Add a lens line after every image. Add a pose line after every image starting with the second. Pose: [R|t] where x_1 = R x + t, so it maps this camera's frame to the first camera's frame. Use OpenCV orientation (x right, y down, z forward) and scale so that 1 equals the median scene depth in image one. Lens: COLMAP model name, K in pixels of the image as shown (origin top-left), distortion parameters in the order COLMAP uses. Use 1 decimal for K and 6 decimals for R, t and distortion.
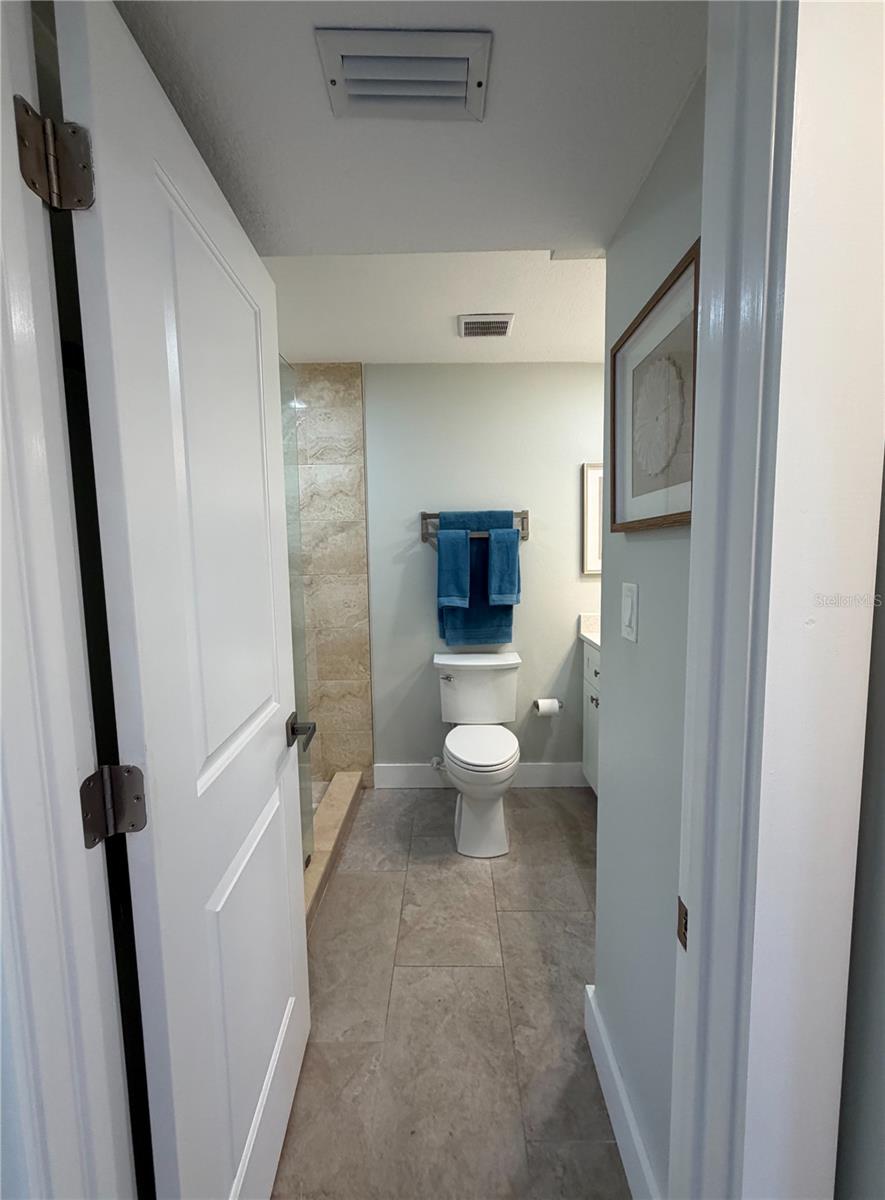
lens RADIAL K [[477.4, 0, 443.8], [0, 477.4, 592.2], [0, 0, 1]] dist [-0.001822, 0.000936]
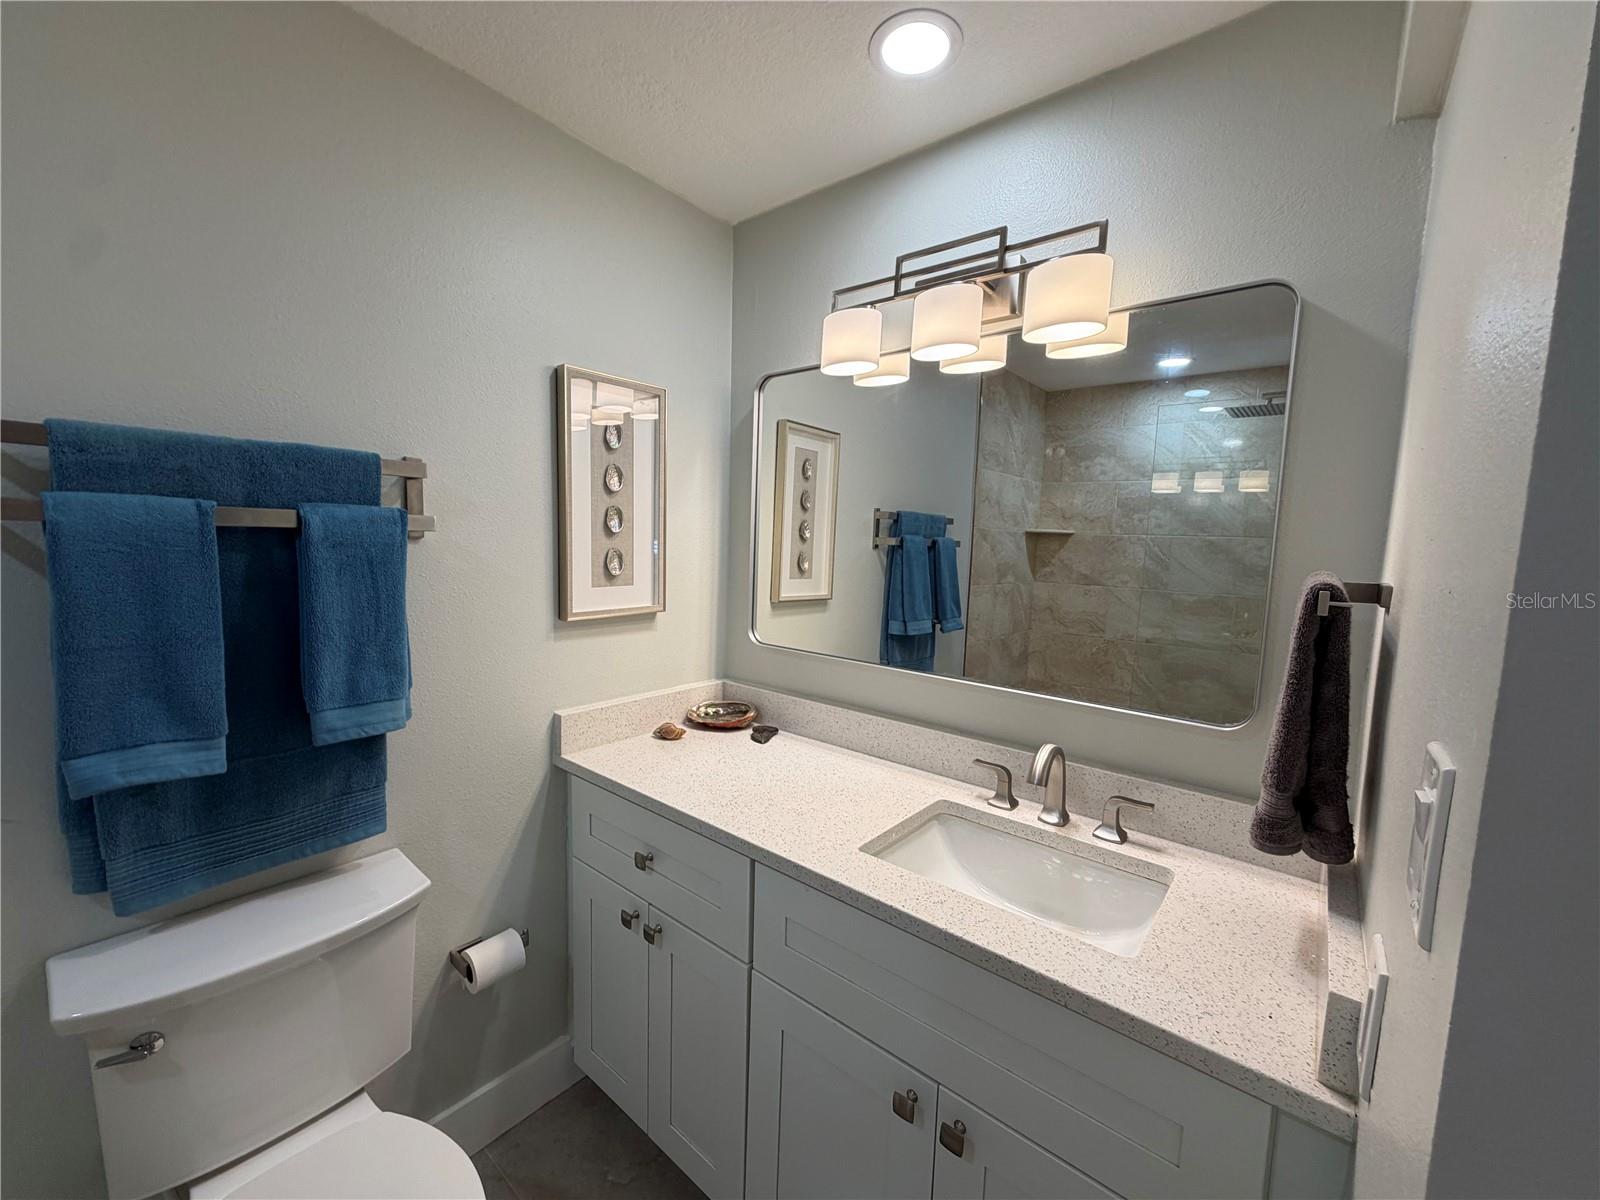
lens RADIAL K [[636.5, 0, 794.5], [0, 636.5, 601.0], [0, 0, 1]] dist [-0.001822, 0.000936]
pose [[0.647220, -0.040345, 0.761235, -0.013996], [0.044567, 0.998893, 0.015049, -0.059419], [-0.761000, 0.024186, 0.648301, 0.485204]]
